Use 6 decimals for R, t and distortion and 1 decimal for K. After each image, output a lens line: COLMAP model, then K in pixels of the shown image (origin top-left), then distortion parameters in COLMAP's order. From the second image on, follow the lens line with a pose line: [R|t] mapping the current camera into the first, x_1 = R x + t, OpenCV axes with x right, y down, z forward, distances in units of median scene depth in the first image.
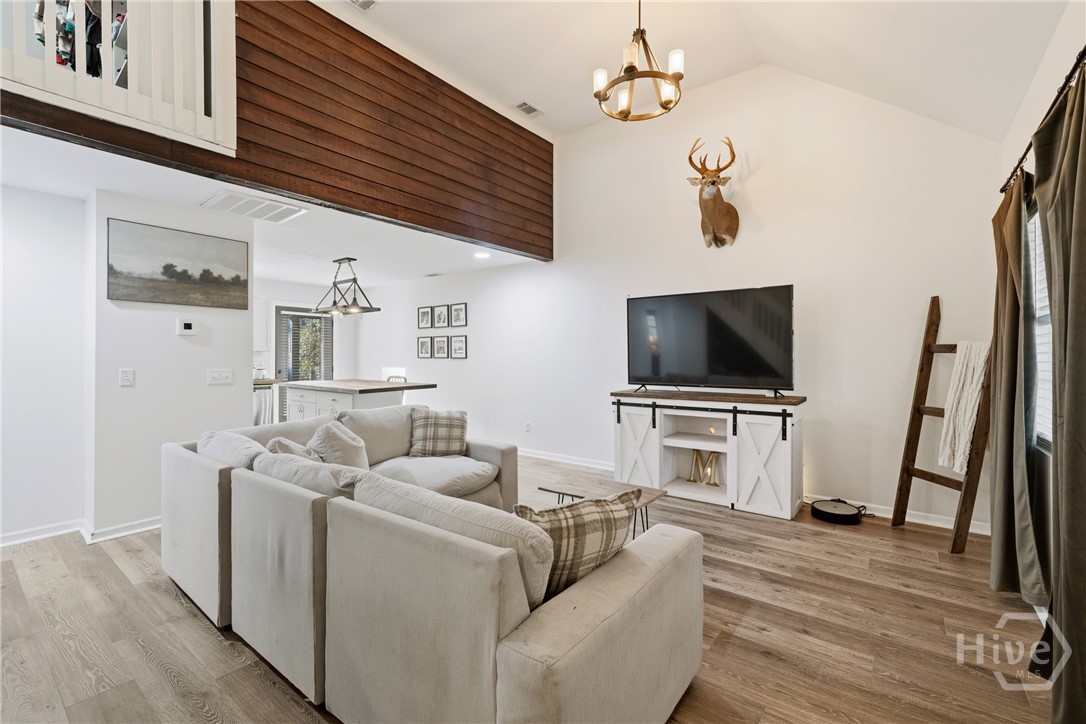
lens RADIAL K [[462.2, 0, 532.4], [0, 462.2, 354.6], [0, 0, 1]] dist [-0.001173, 0.000828]
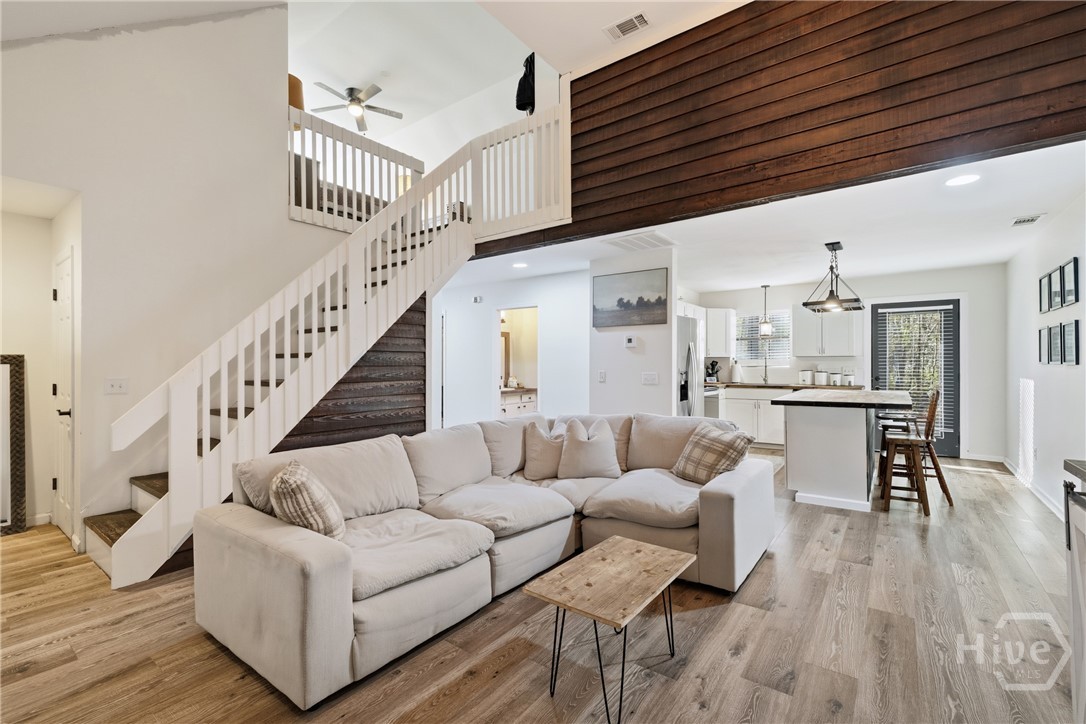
lens RADIAL K [[462.2, 0, 550.4], [0, 462.2, 362.3], [0, 0, 1]] dist [-0.001173, 0.000828]
pose [[0.053932, -0.000089, -0.998545, 0.623150], [0.011373, 0.999935, 0.000525, -0.001024], [0.998480, -0.011385, 0.053929, 0.695154]]
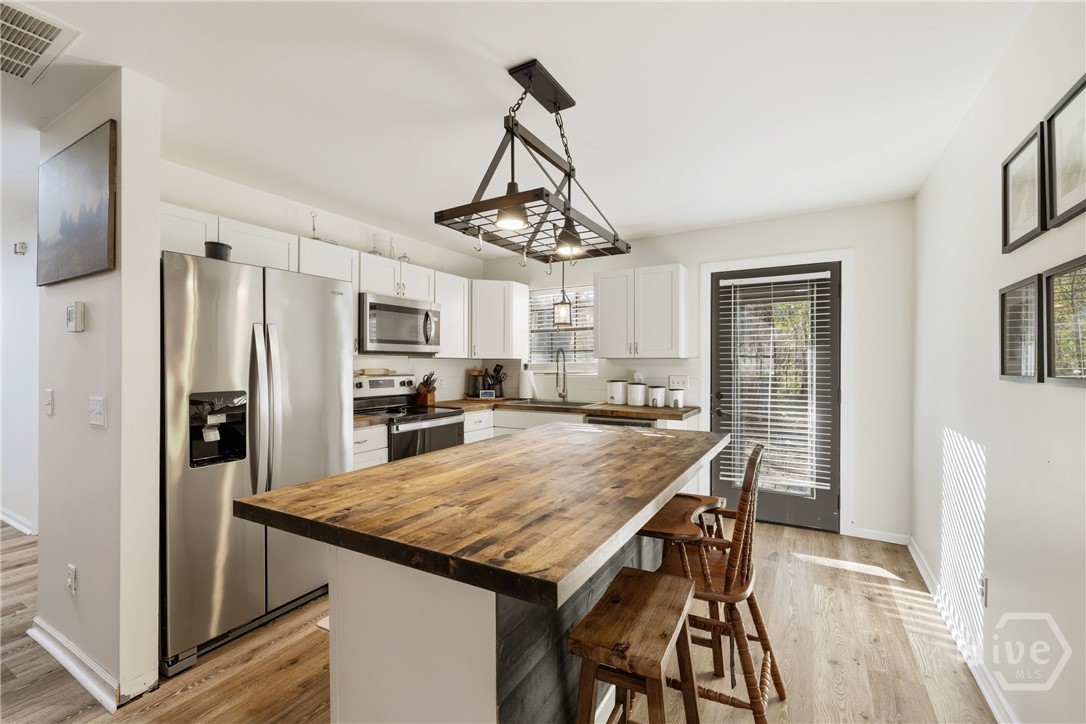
lens RADIAL K [[462.2, 0, 549.8], [0, 462.2, 362.3], [0, 0, 1]] dist [-0.001173, 0.000828]
pose [[0.166971, -0.000426, -0.985962, -0.122015], [0.003382, 0.999994, 0.000140, -0.002788], [0.985956, -0.003358, 0.166972, 1.512369]]
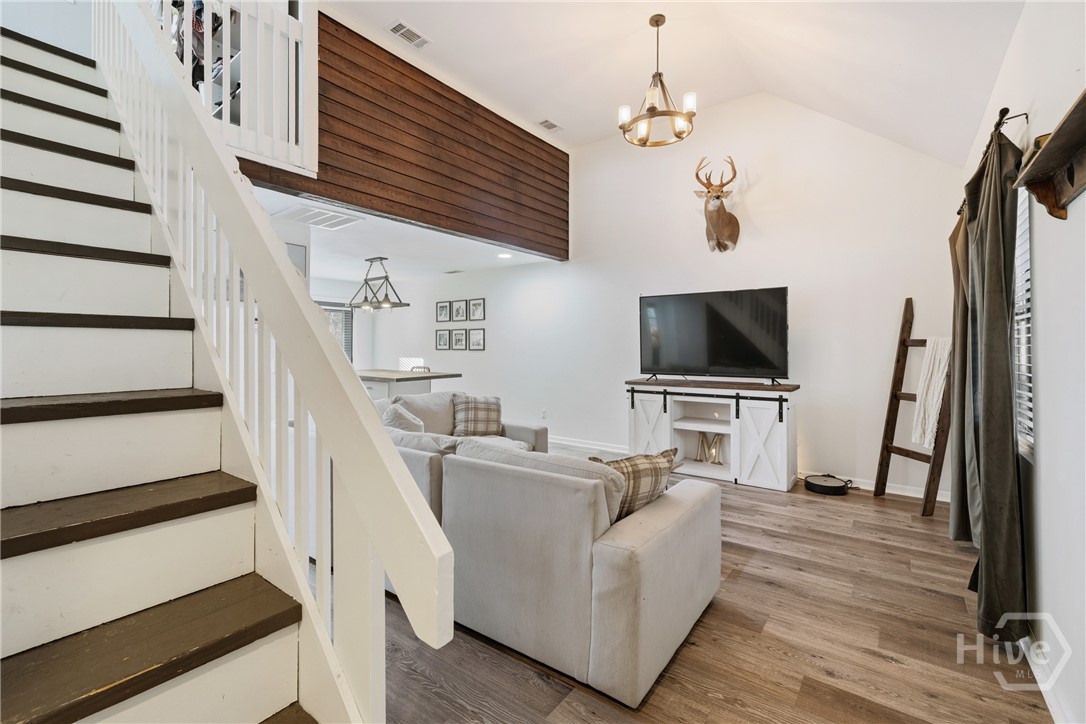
lens RADIAL K [[462.2, 0, 532.3], [0, 462.2, 339.9], [0, 0, 1]] dist [-0.001173, 0.000828]
pose [[0.999934, 0.003356, 0.010953, -0.081310], [-0.003198, 0.999891, -0.014417, -0.000545], [-0.011000, 0.014381, 0.999836, -0.137468]]
